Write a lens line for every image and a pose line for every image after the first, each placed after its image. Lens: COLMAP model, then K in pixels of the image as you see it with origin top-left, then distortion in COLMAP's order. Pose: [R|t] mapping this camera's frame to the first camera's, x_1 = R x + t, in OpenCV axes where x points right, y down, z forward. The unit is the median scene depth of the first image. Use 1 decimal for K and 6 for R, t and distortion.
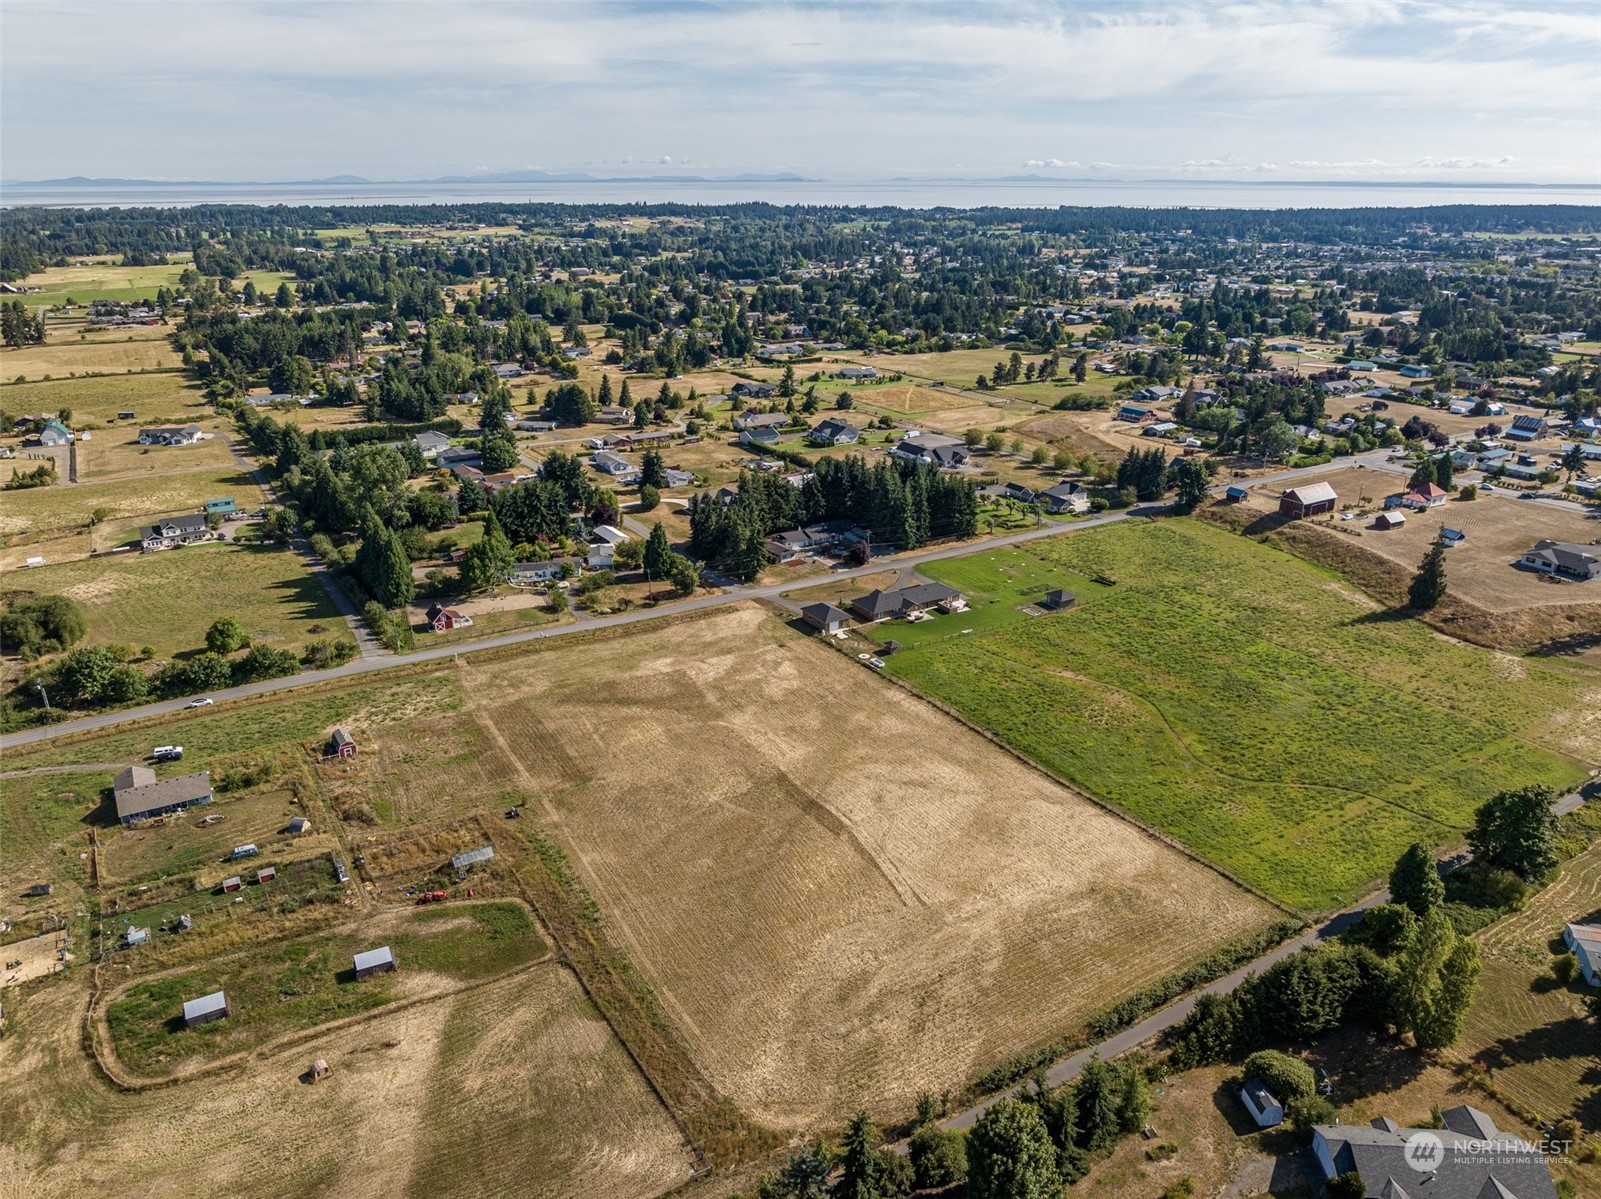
lens RADIAL K [[1135.3, 0, 800.5], [0, 1135.3, 599.5], [0, 0, 1]] dist [-0.027913, 0.013578]
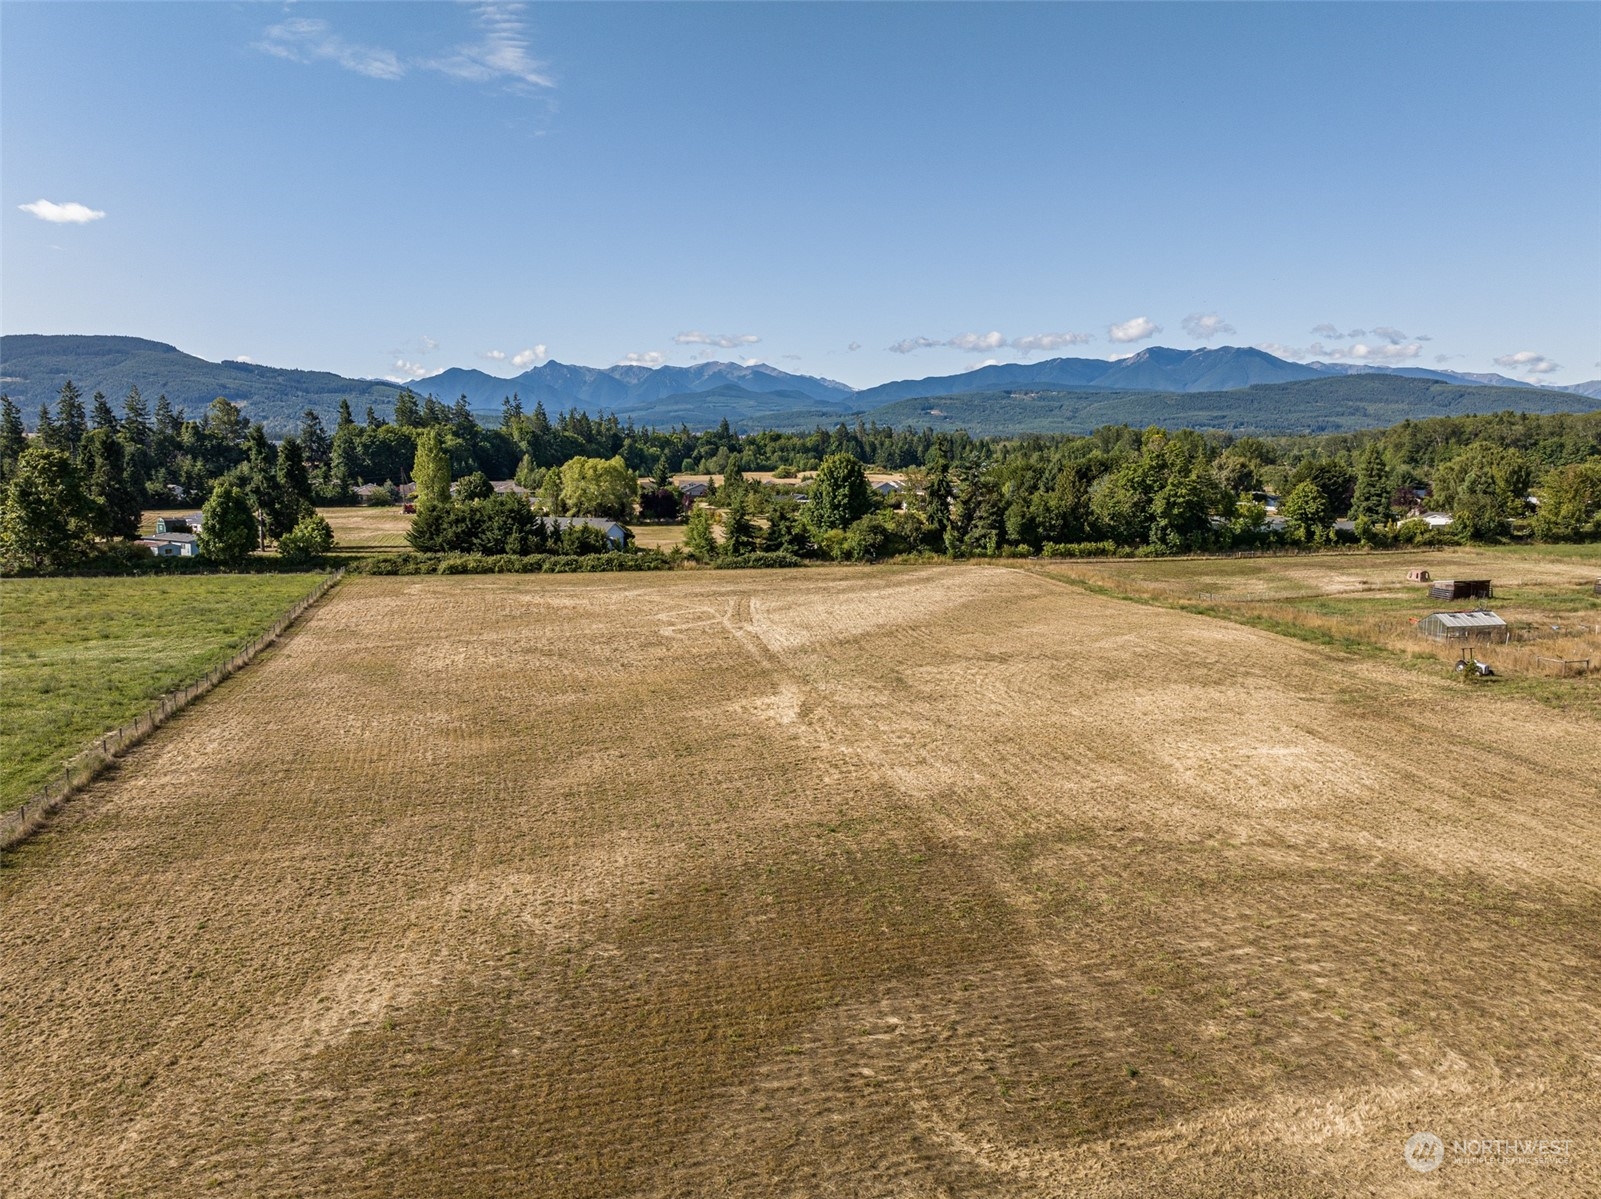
lens RADIAL K [[1126.3, 0, 802.5], [0, 1126.3, 596.6], [0, 0, 1]] dist [-0.030016, 0.017507]
pose [[-0.956901, -0.037186, 0.288024, -0.093095], [0.099379, 0.889966, 0.445066, -0.034058], [-0.272881, 0.454508, -0.847914, 1.006669]]
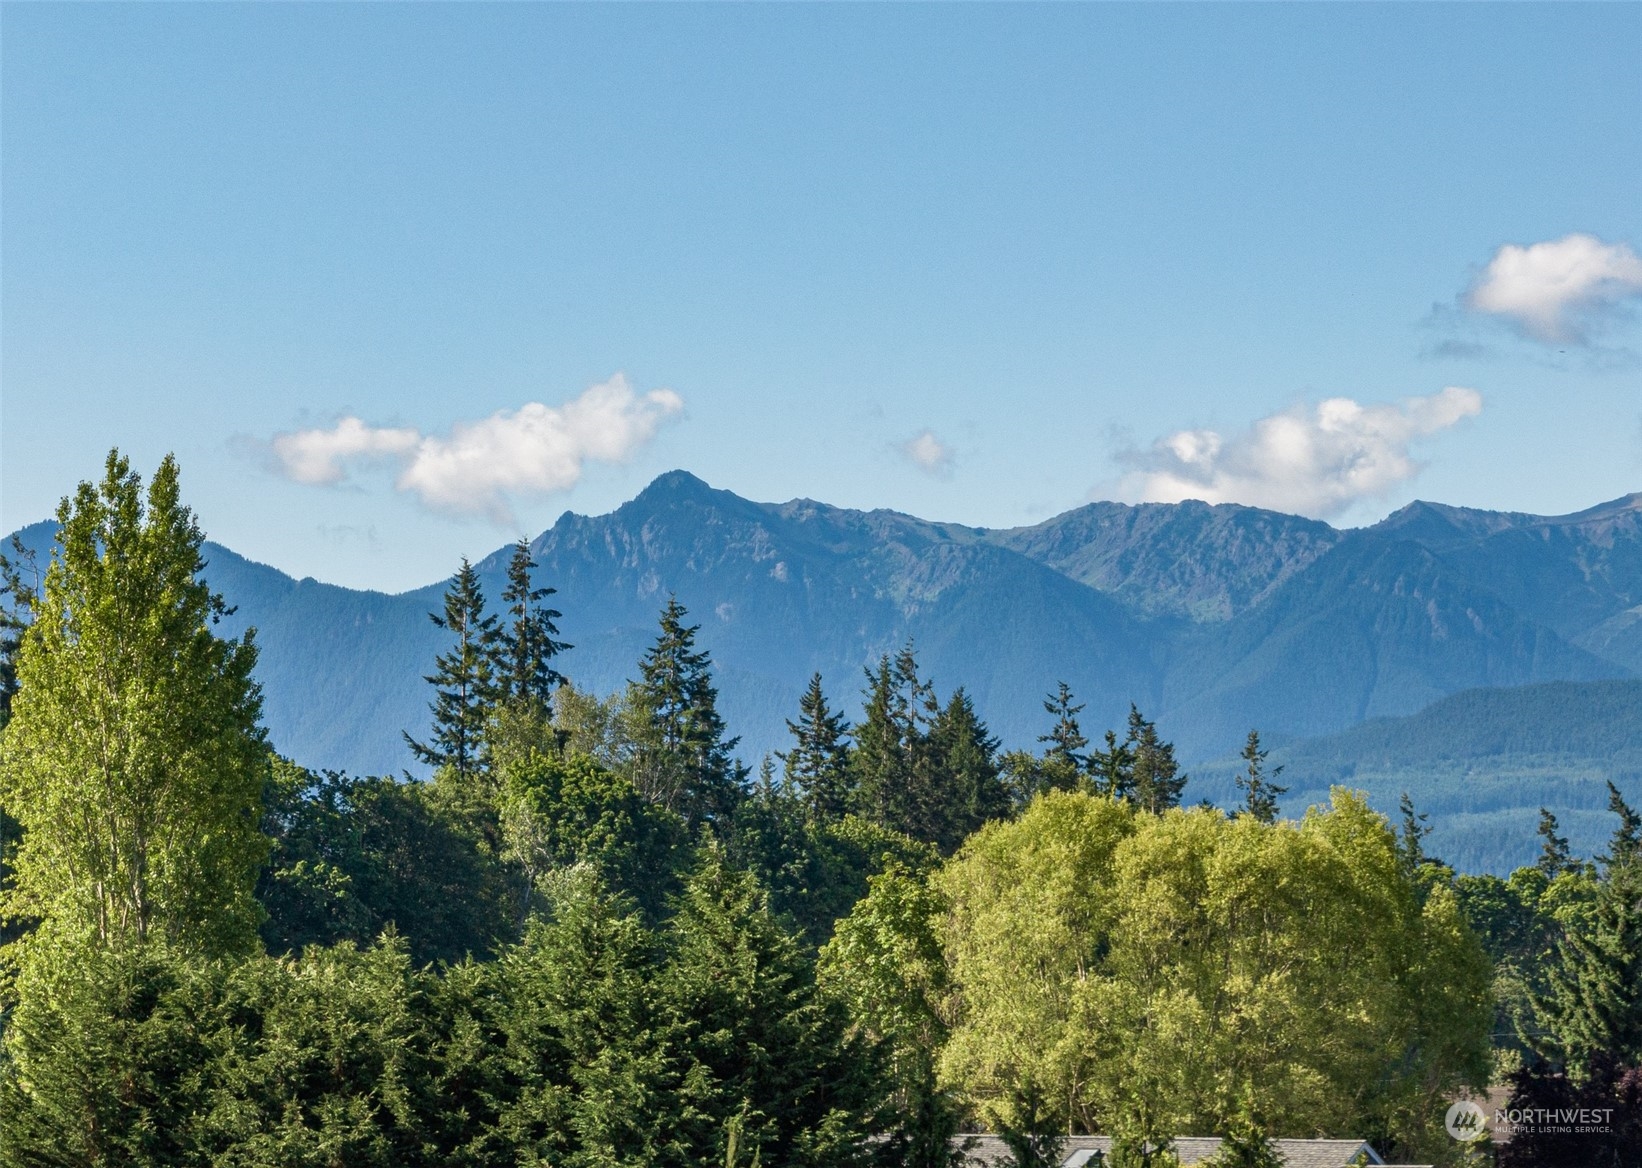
lens RADIAL K [[7663.8, 0, 821.0], [0, 7663.8, 584.0], [0, 0, 1]] dist [0.489400, 8.233781]
pose [[-0.882132, 0.023560, 0.470413, -0.037663], [0.154430, 0.958006, 0.241610, 0.014894], [-0.444966, 0.285778, -0.848726, 0.975248]]
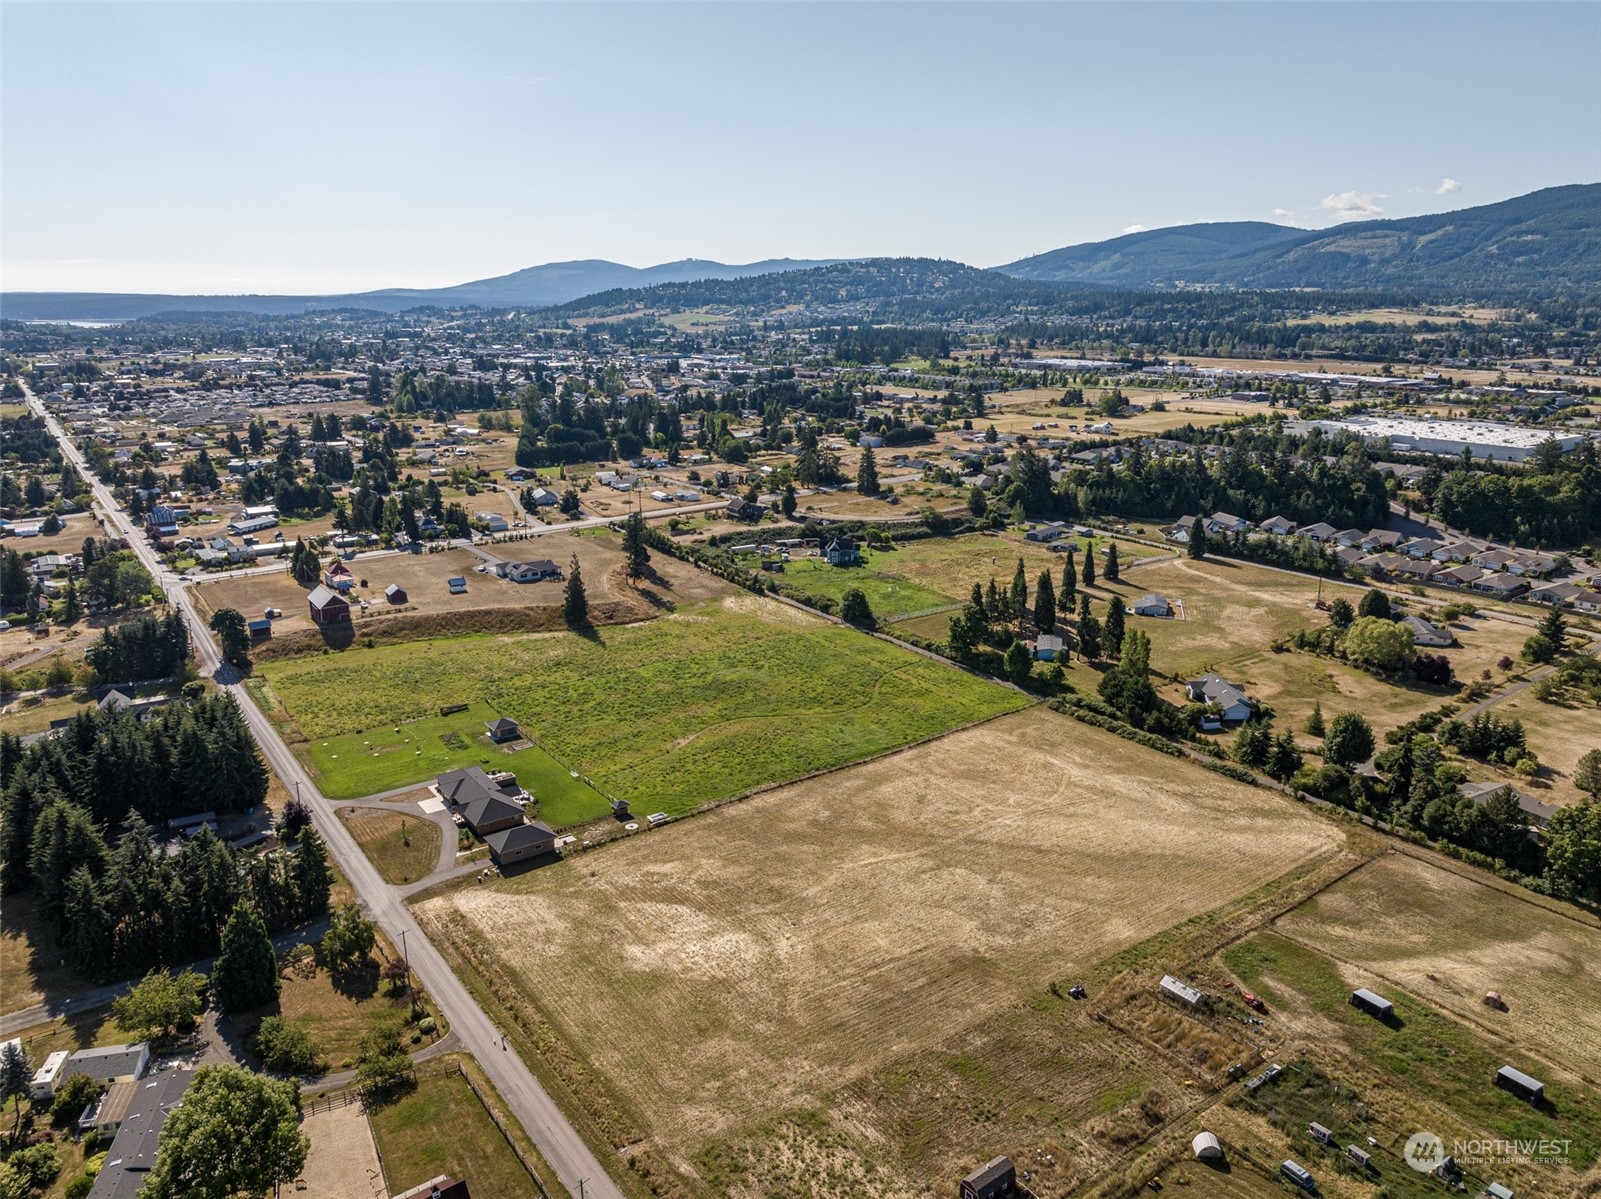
lens RADIAL K [[1126.3, 0, 802.5], [0, 1126.3, 596.6], [0, 0, 1]] dist [-0.030016, 0.017507]
pose [[-0.084322, -0.261934, 0.961395, -0.714406], [0.345676, 0.897224, 0.274769, -0.290650], [-0.934558, 0.355500, 0.014888, 0.767914]]
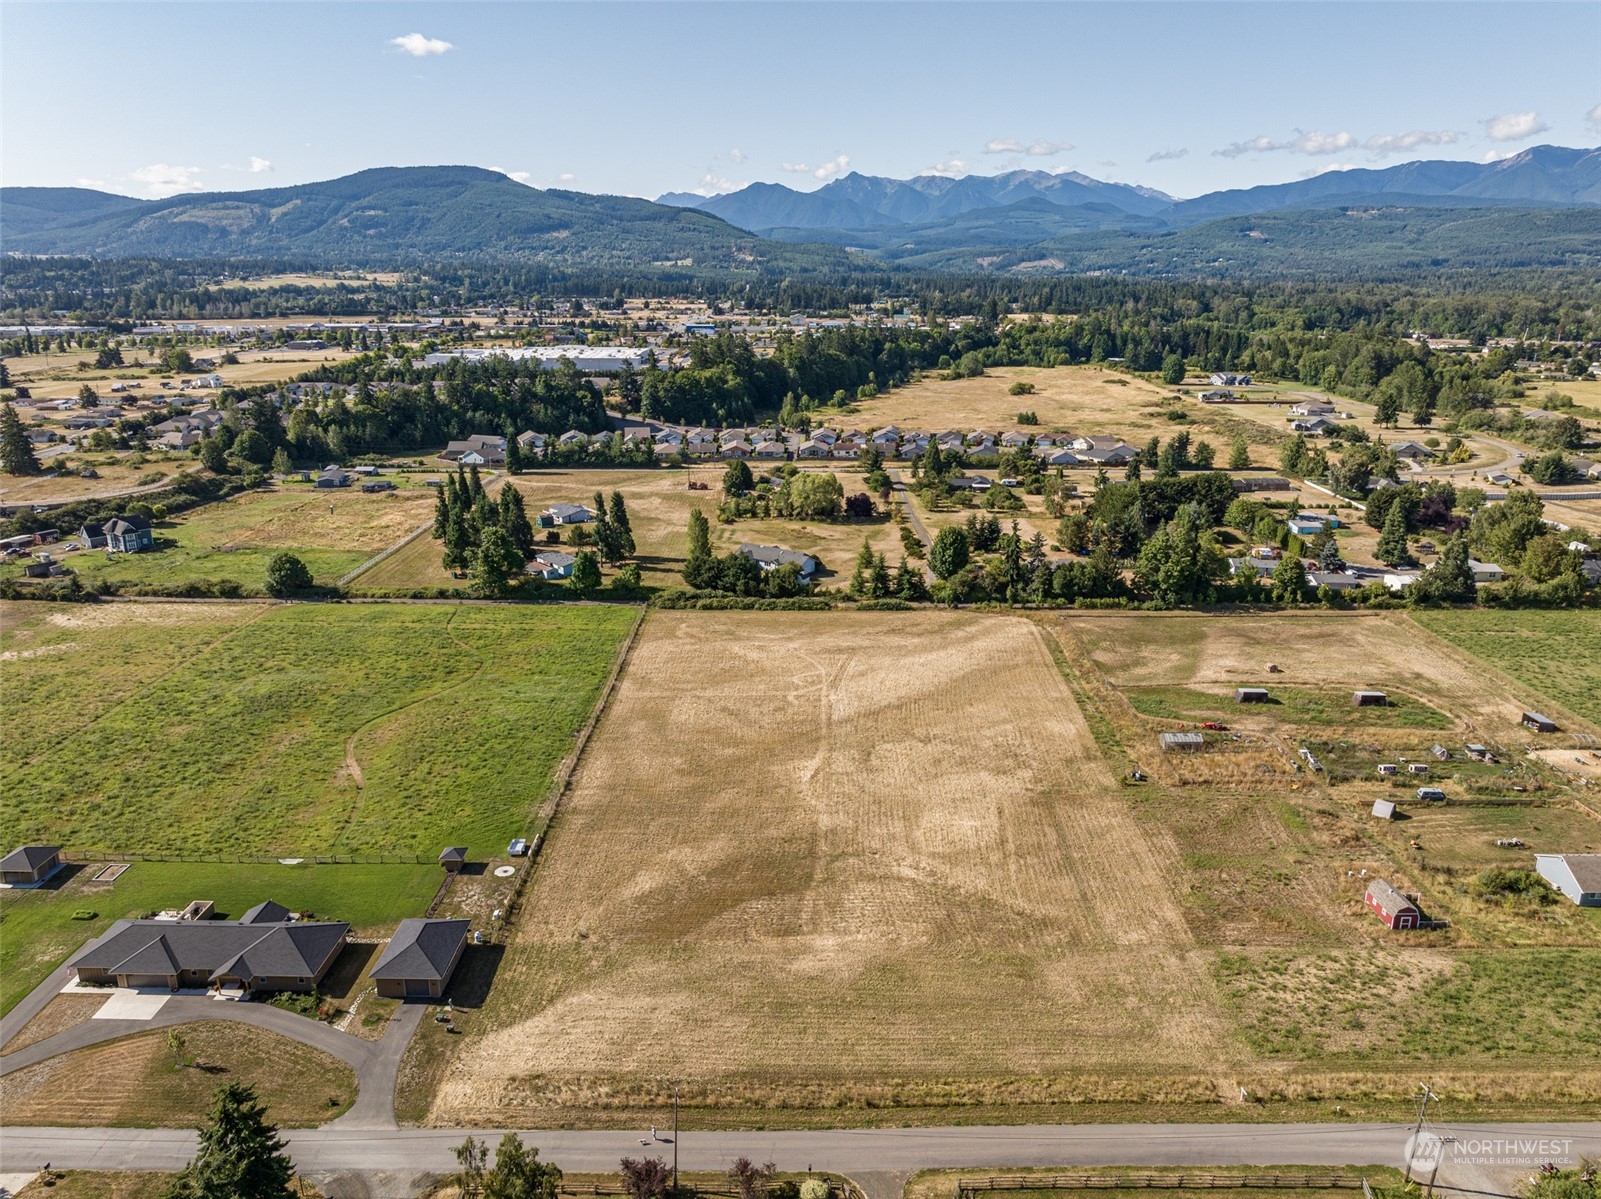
lens RADIAL K [[1126.3, 0, 802.5], [0, 1126.3, 596.6], [0, 0, 1]] dist [-0.030016, 0.017507]
pose [[-0.850534, -0.148569, 0.504499, -0.326178], [0.180584, 0.818446, 0.545469, -0.334542], [-0.493945, 0.555044, -0.669287, 1.180105]]
